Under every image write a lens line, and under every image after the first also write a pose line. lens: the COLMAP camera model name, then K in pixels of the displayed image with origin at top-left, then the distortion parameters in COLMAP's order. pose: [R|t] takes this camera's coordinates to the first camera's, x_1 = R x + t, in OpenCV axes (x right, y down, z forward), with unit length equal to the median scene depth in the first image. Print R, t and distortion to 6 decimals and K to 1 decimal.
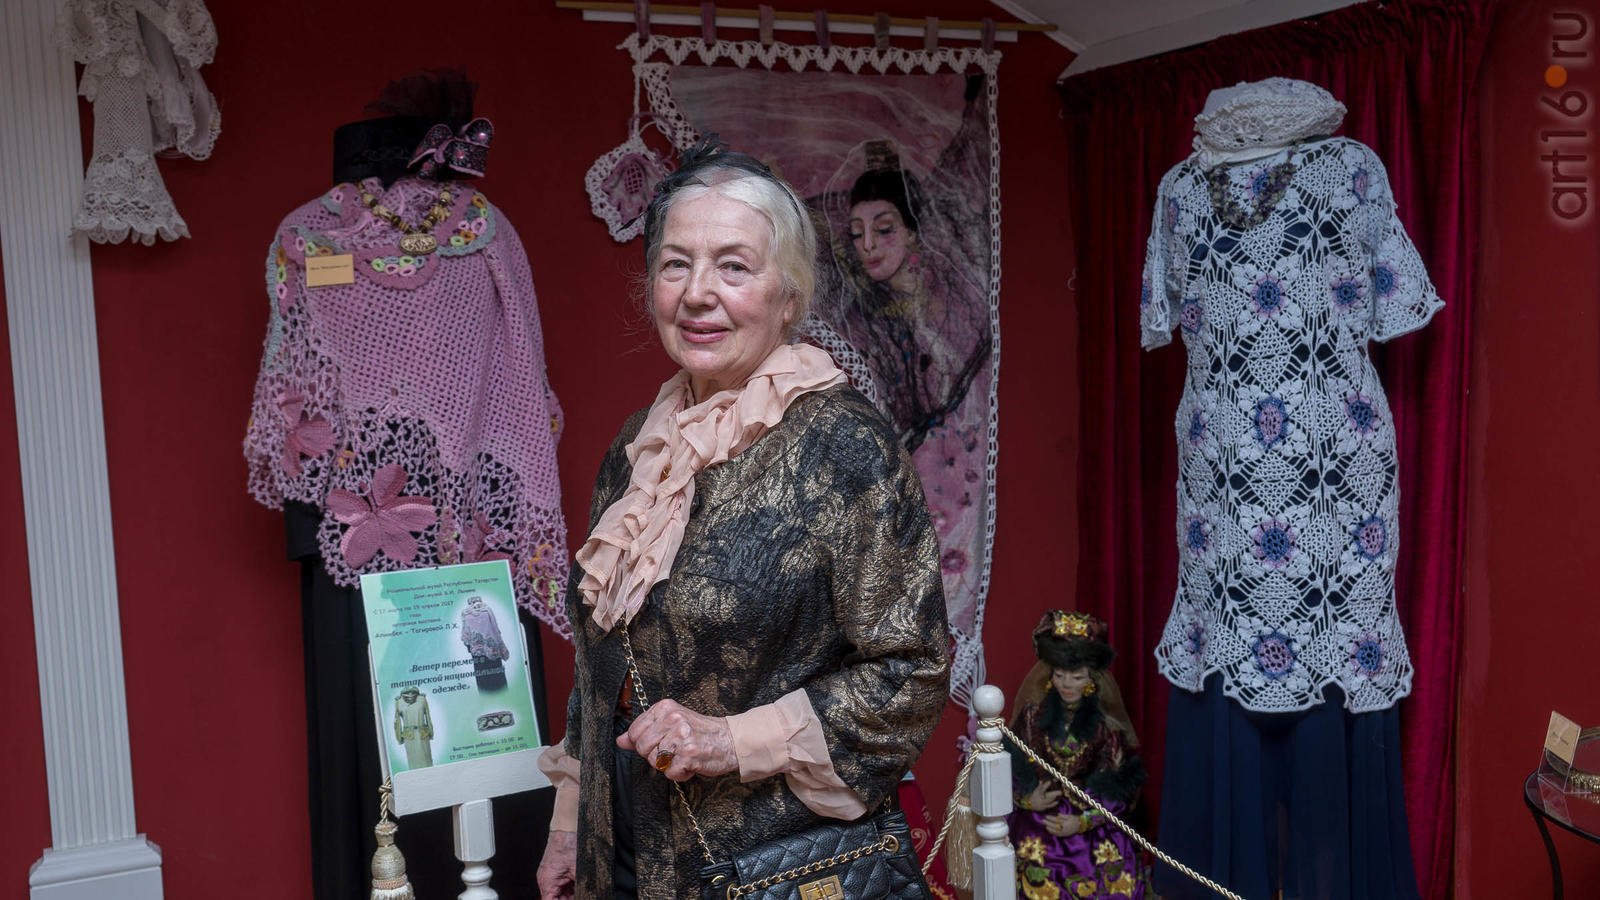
lens RADIAL K [[1539.0, 0, 794.8], [0, 1539.0, 456.2], [0, 0, 1]] dist [-0.039203, 0.091589]
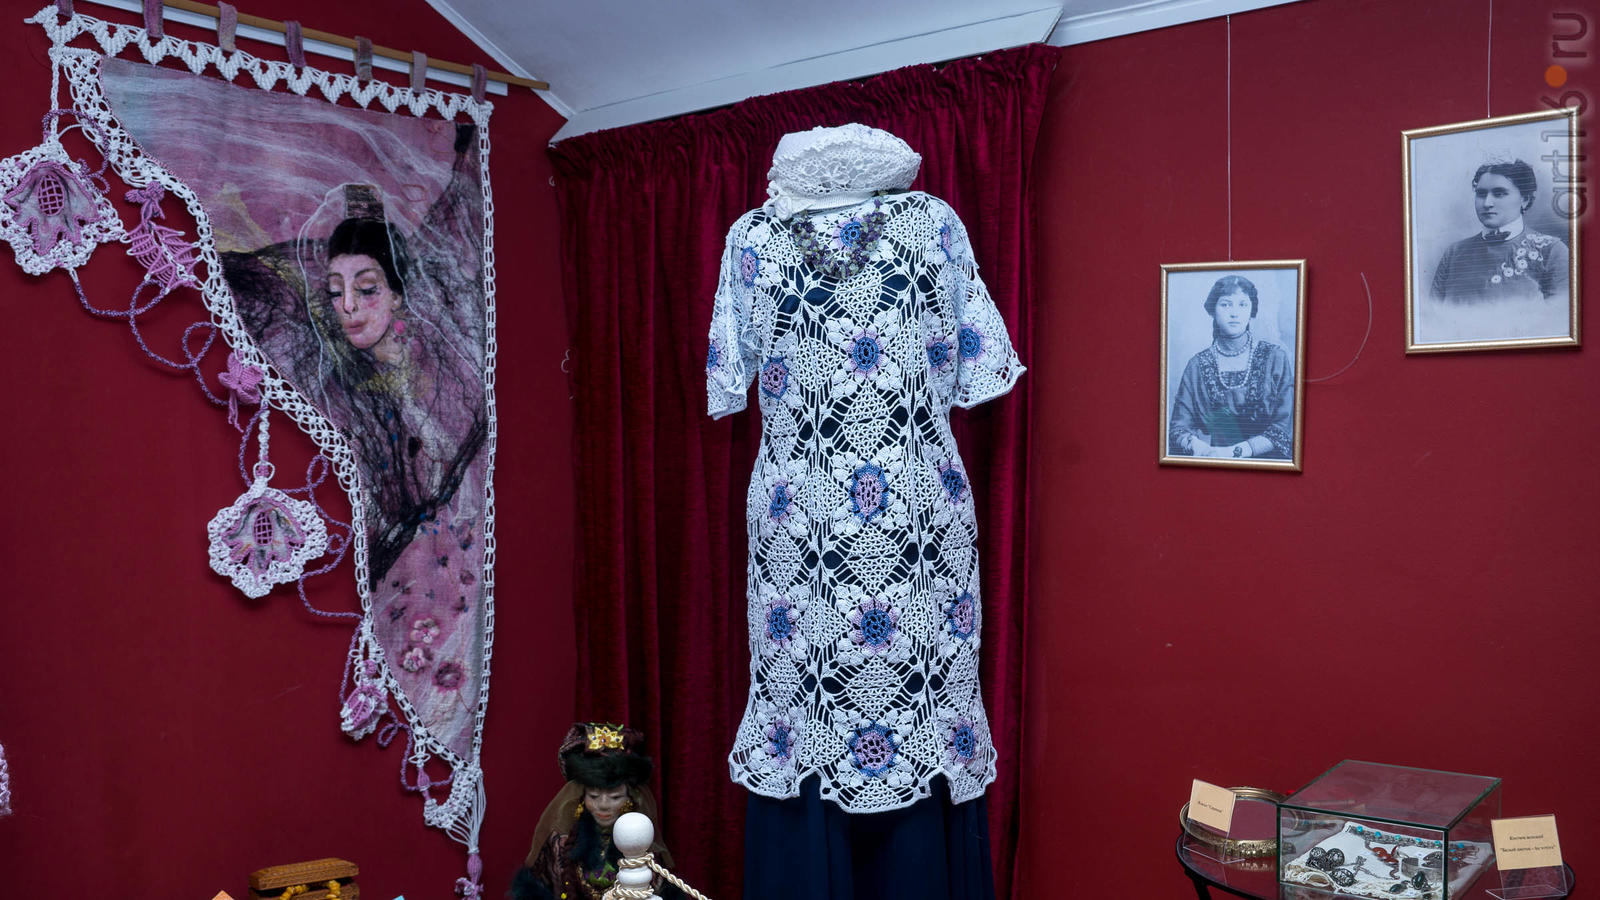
lens RADIAL K [[1413.7, 0, 794.5], [0, 1413.7, 520.9], [0, 0, 1]] dist [-0.064416, 0.075061]
pose [[0.894342, -0.010305, 0.447266, -0.086595], [0.033150, 0.998513, -0.043279, 0.024358], [-0.446154, 0.053533, 0.893353, 0.224658]]
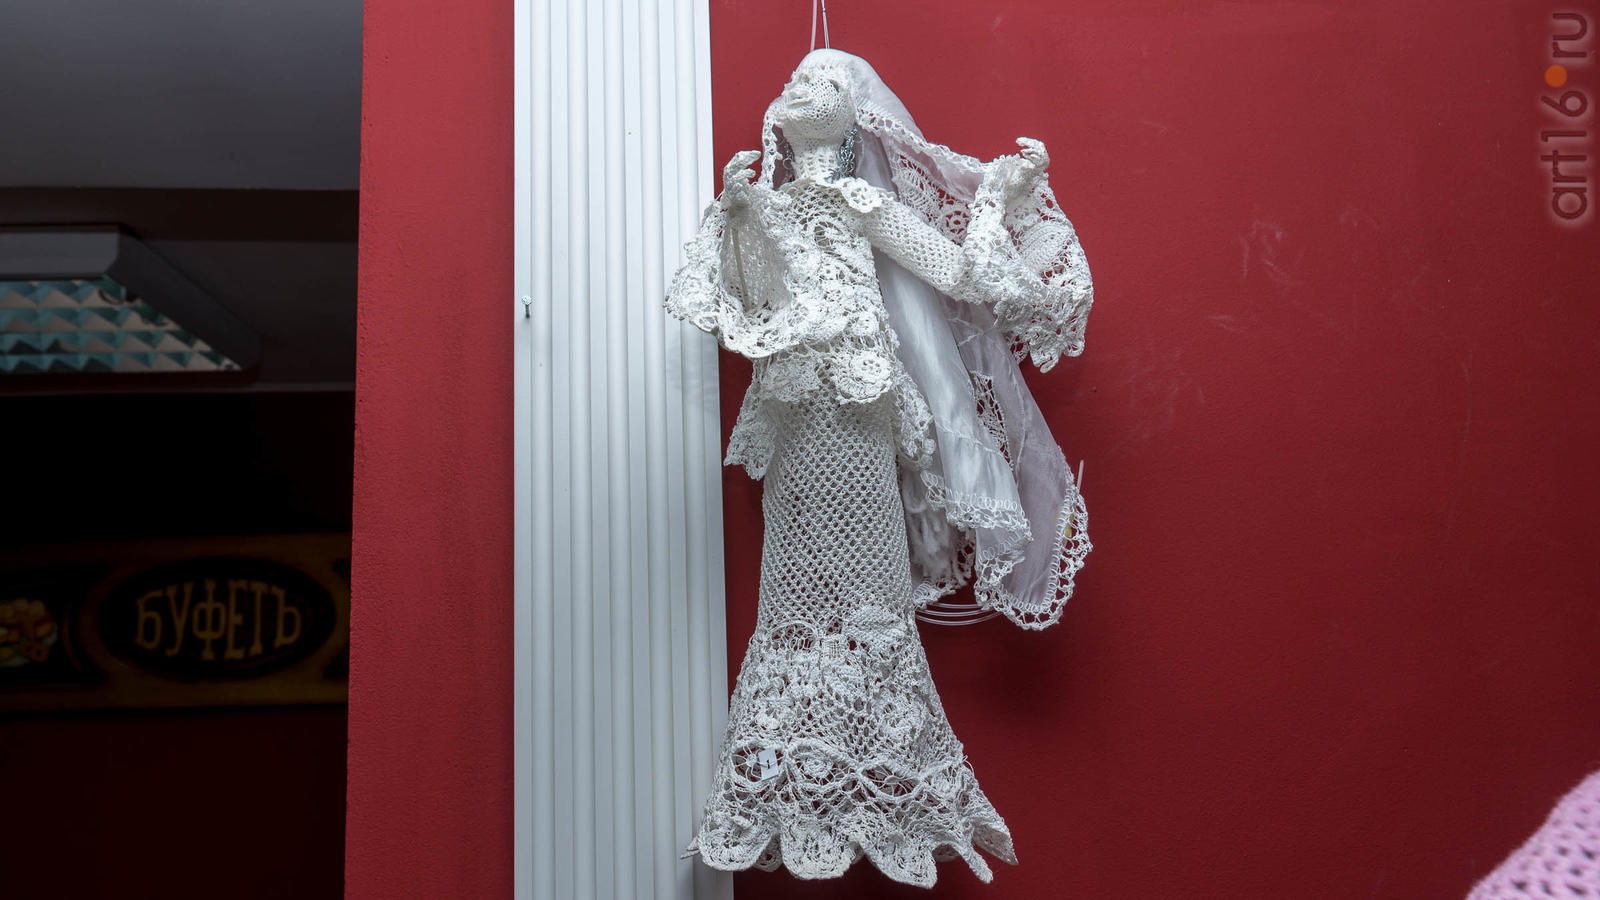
lens RADIAL K [[1151.1, 0, 733.0], [0, 1151.1, 503.3], [0, 0, 1]] dist [-0.000487, -0.000118]
pose [[0.923776, -0.051360, -0.379474, -0.309862], [-0.040832, 0.972104, -0.230970, -0.139600], [0.380751, 0.228859, 0.895909, 0.647541]]
